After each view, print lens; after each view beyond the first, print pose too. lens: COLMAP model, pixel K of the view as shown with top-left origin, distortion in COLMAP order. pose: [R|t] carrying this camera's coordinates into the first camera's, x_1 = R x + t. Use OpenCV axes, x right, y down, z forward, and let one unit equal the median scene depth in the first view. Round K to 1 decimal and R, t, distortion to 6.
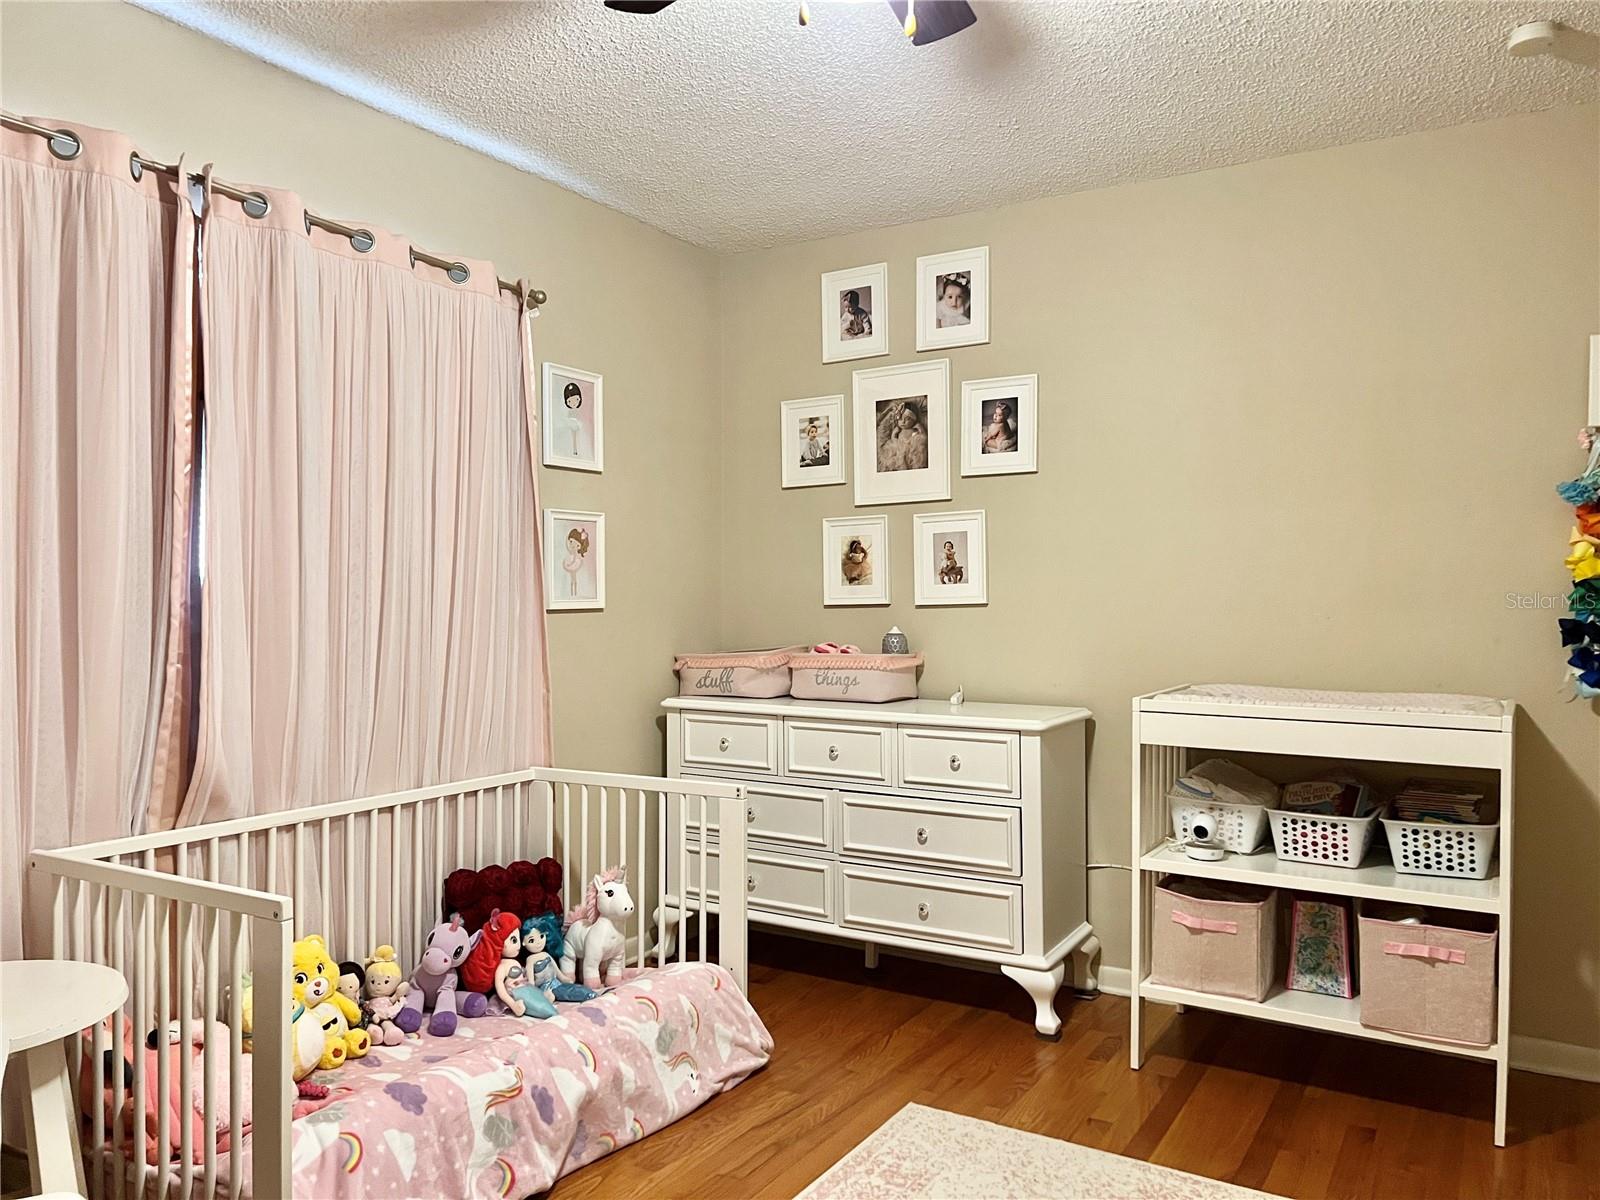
lens RADIAL K [[1240.2, 0, 792.3], [0, 1240.2, 596.4], [0, 0, 1]] dist [0.015459, 0.001921]
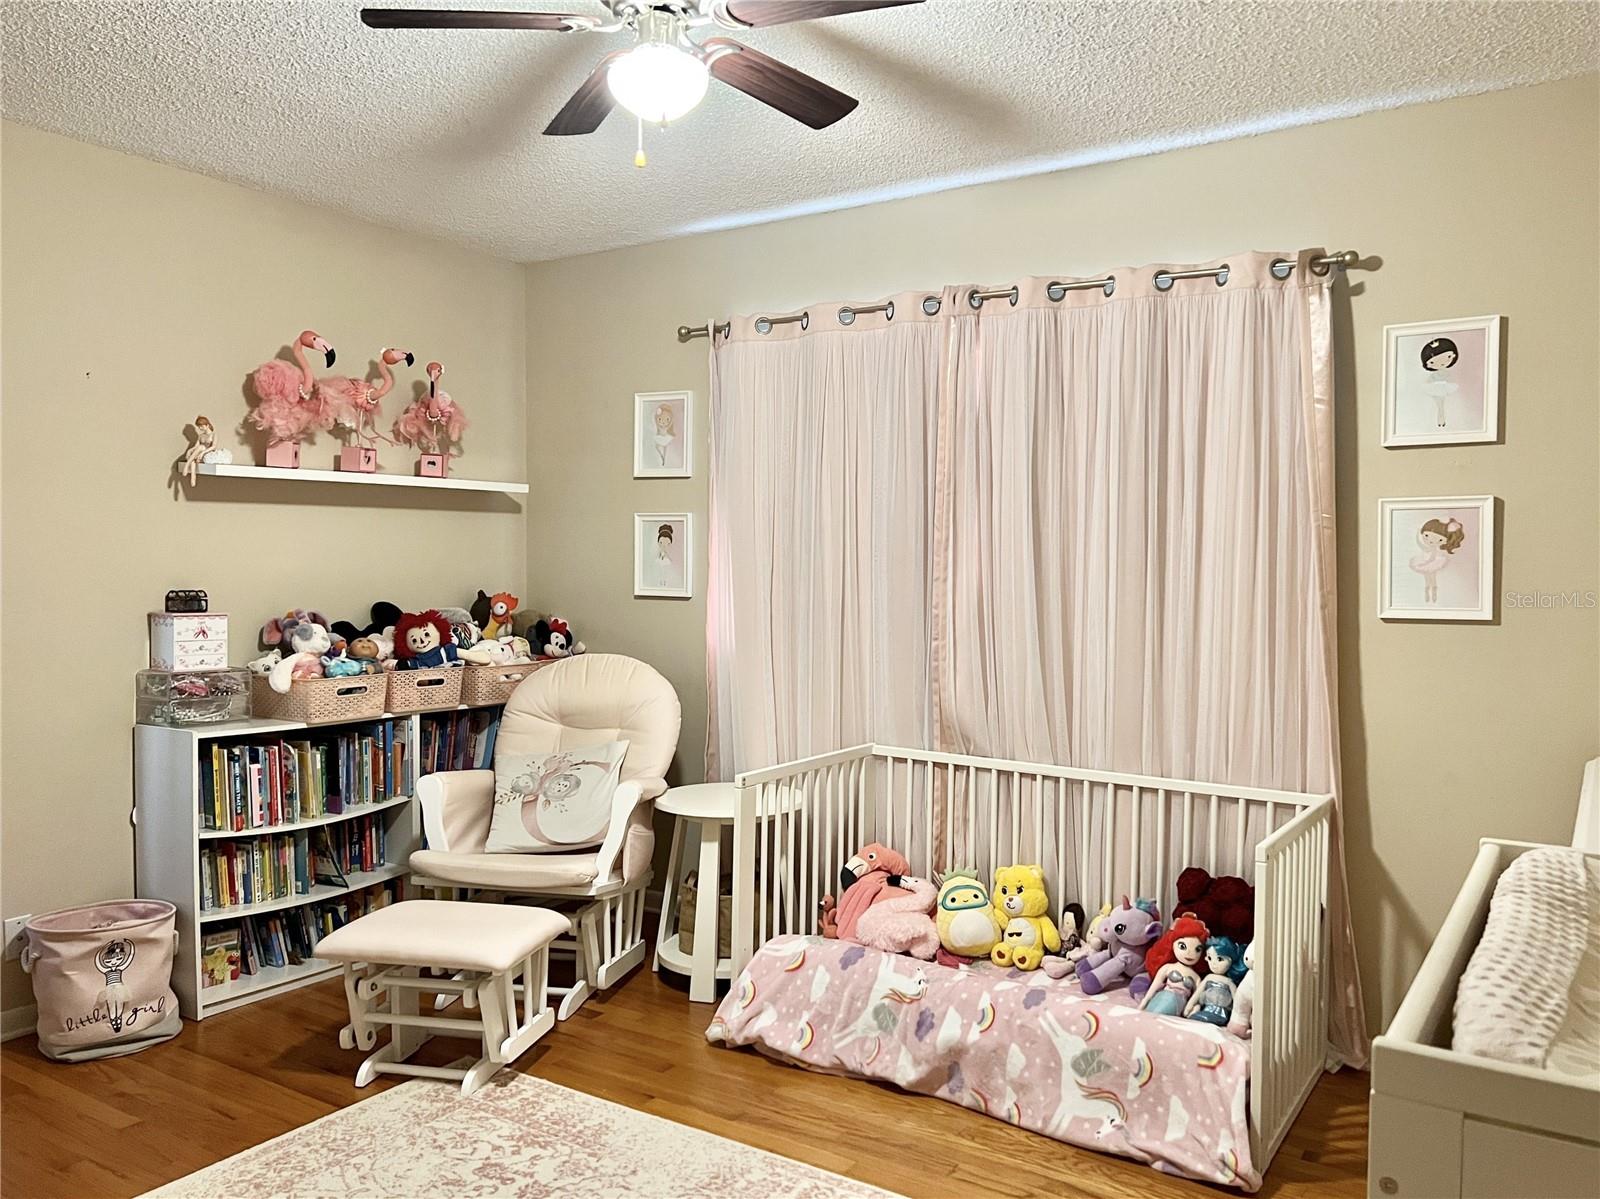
lens RADIAL K [[1240.2, 0, 792.2], [0, 1240.2, 600.9], [0, 0, 1]] dist [0.015459, 0.001921]
pose [[-0.065334, 0.024731, -0.997557, 0.836899], [-0.013046, 0.999586, 0.025636, -0.021427], [0.997778, 0.014689, -0.064984, 0.804775]]
